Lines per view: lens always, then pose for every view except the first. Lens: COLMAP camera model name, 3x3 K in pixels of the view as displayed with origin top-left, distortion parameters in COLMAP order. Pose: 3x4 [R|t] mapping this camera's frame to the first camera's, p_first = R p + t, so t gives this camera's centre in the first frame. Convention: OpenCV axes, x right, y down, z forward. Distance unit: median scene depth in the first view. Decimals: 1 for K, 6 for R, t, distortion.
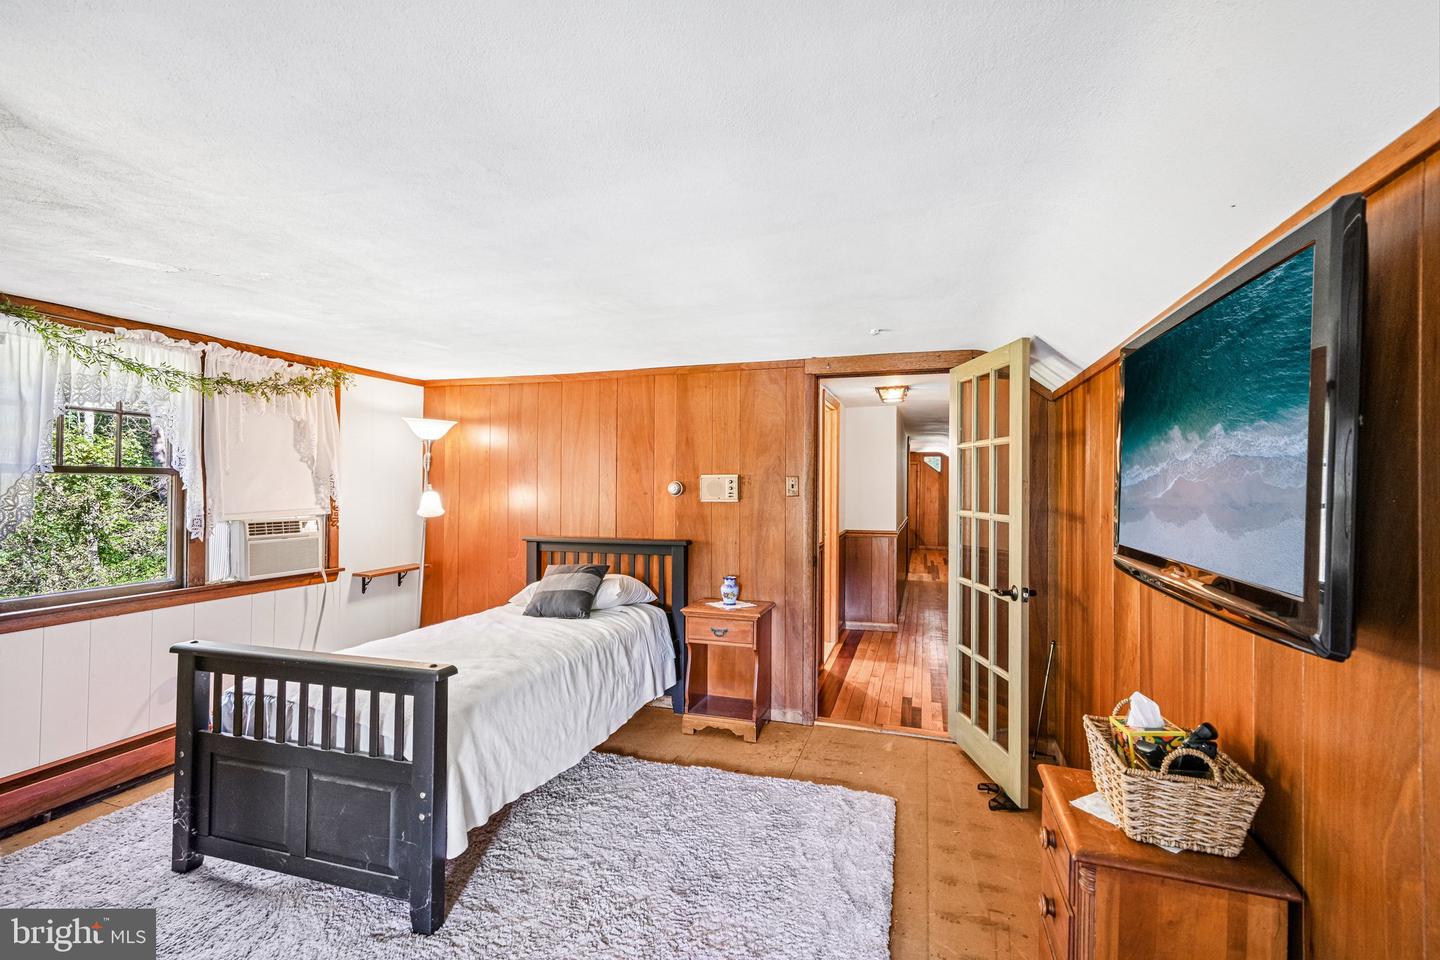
lens RADIAL K [[635.6, 0, 719.0], [0, 635.6, 479.8], [0, 0, 1]] dist [0.000607, 0.000511]
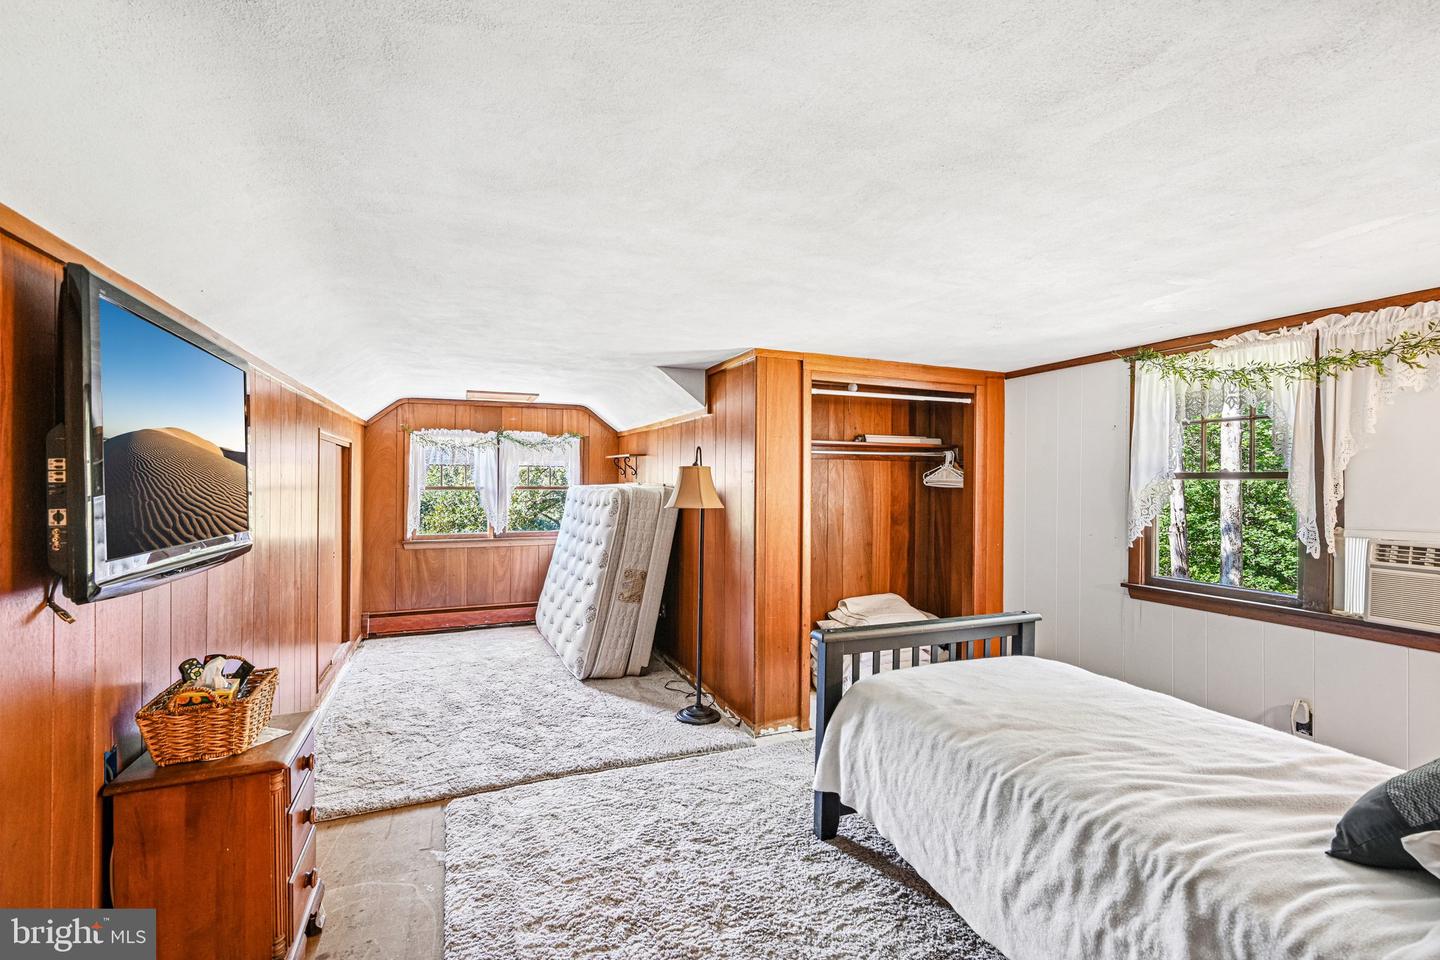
lens RADIAL K [[635.6, 0, 719.0], [0, 635.6, 479.8], [0, 0, 1]] dist [0.000607, 0.000511]
pose [[-0.764207, -0.007282, -0.644930, 0.330130], [-0.003119, 0.999966, -0.007595, 0.002371], [0.644963, -0.003793, -0.764204, 1.143388]]
